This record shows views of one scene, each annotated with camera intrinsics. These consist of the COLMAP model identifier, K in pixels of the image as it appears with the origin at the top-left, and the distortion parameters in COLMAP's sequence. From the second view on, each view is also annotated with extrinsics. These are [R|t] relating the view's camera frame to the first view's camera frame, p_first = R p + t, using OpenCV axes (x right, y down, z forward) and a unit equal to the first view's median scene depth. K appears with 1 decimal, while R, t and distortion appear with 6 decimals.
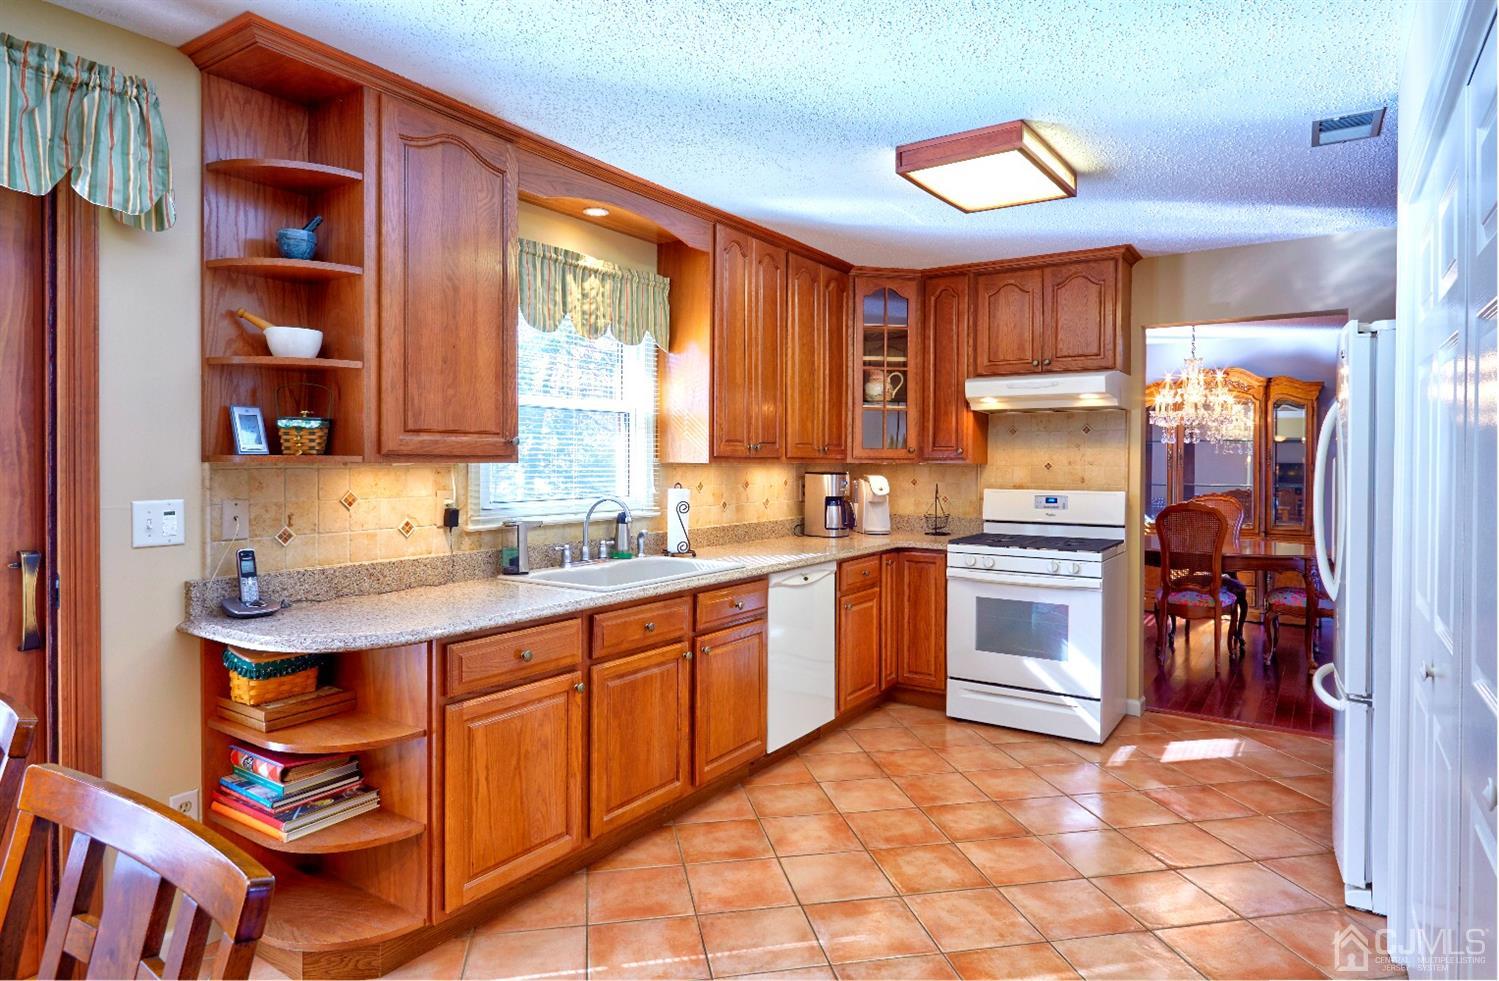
lens RADIAL K [[867.3, 0, 787.2], [0, 867.3, 467.4], [0, 0, 1]] dist [-0.000273, -0.000573]
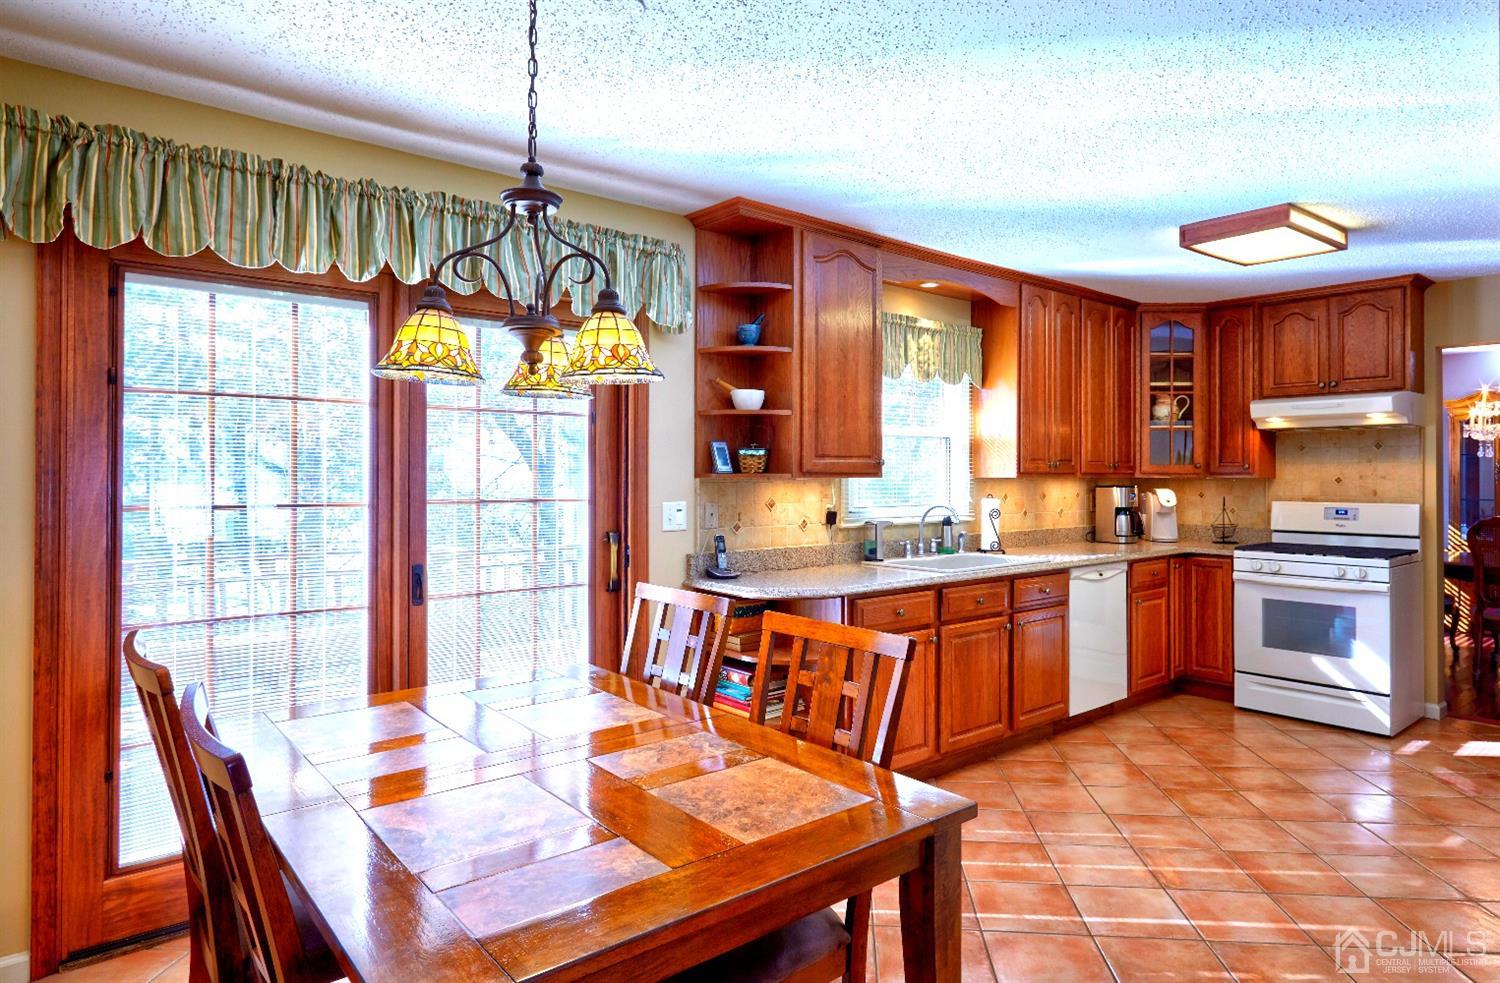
lens RADIAL K [[867.9, 0, 787.7], [0, 867.9, 468.4], [0, 0, 1]] dist [-0.000273, -0.000573]
pose [[0.954088, -0.005860, -0.299470, -0.034754], [0.000855, 0.999858, -0.016840, 0.002300], [0.299526, 0.015811, 0.953957, -0.301009]]
